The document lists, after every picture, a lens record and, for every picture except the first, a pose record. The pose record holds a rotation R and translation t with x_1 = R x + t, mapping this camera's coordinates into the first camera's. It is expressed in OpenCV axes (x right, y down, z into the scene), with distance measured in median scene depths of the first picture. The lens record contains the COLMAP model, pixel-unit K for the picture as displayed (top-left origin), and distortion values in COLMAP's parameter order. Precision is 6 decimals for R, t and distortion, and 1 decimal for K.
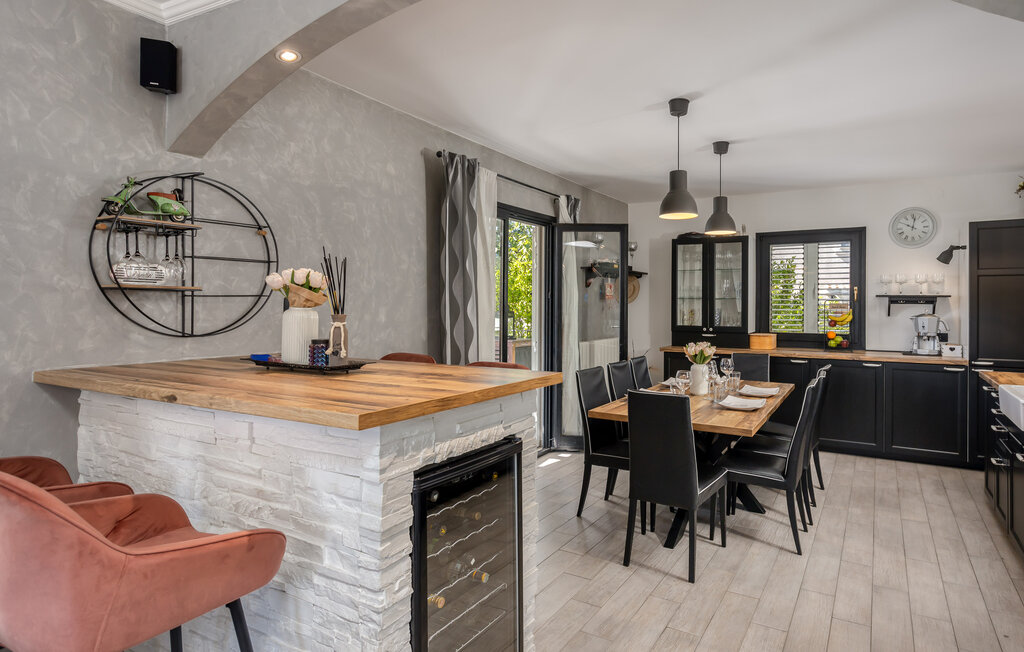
lens RADIAL K [[571.7, 0, 551.9], [0, 571.7, 305.9], [0, 0, 1]] dist [-0.002001, -0.000360]
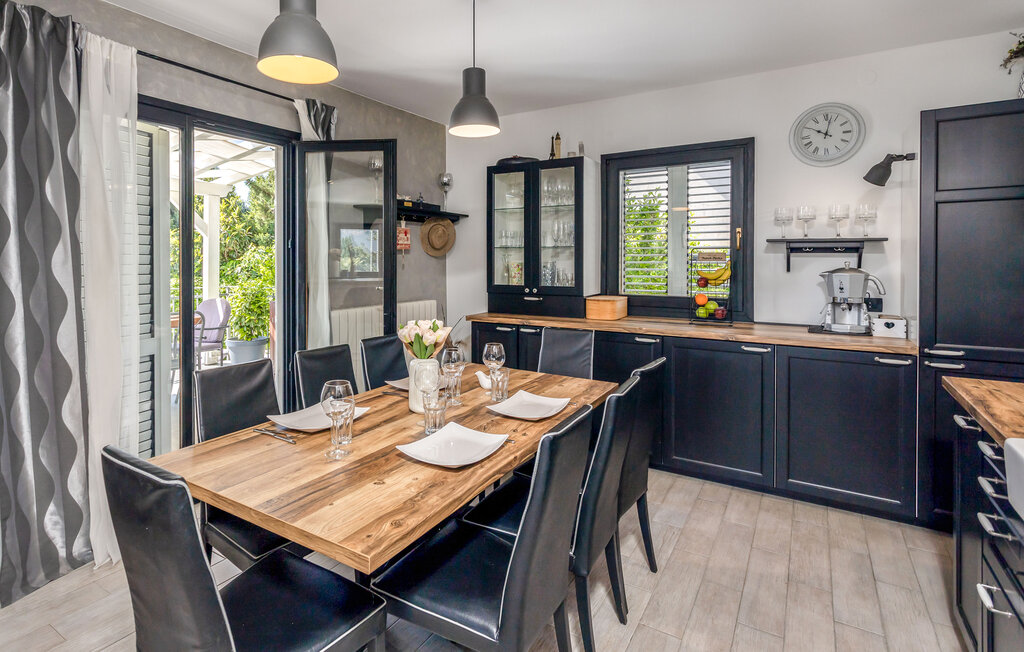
lens RADIAL K [[529.3, 0, 467.0], [0, 529.3, 266.5], [0, 0, 1]] dist [0.000297, 0.000002]
pose [[0.998030, -0.004657, -0.062566, 0.261792], [0.005418, 0.999913, 0.011997, 0.002944], [0.062504, -0.012313, 0.997969, 0.373292]]
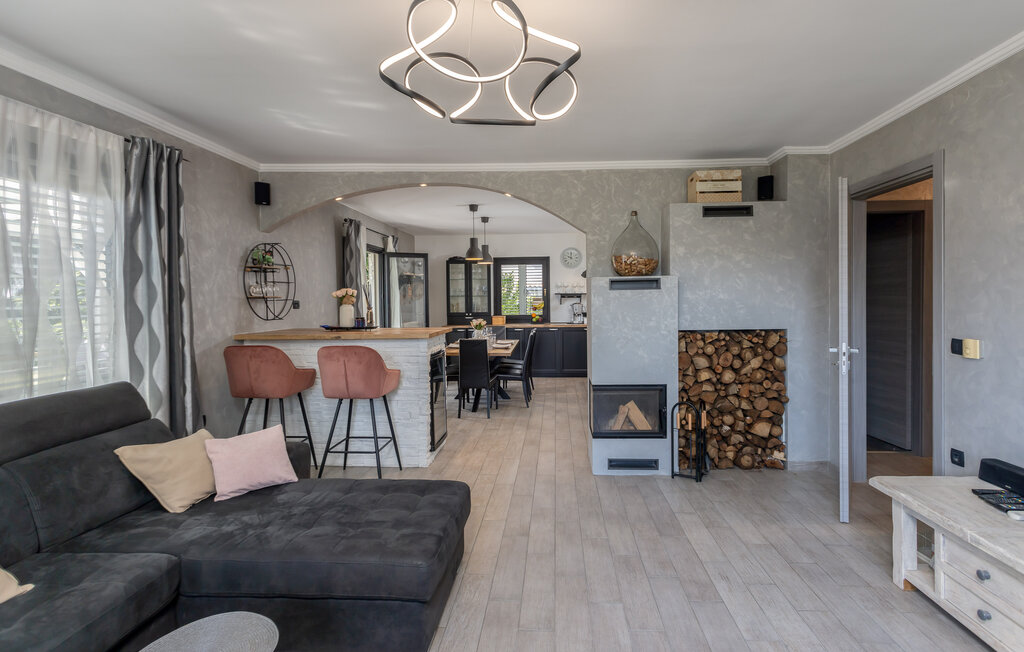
lens RADIAL K [[615.0, 0, 512.0], [0, 615.0, 326.0], [0, 0, 1]] dist [0.000710, 0.000422]
pose [[0.900713, -0.034705, 0.433026, -0.451181], [0.016272, 0.998799, 0.046204, -0.007692], [-0.434110, -0.034571, 0.900196, -0.785090]]
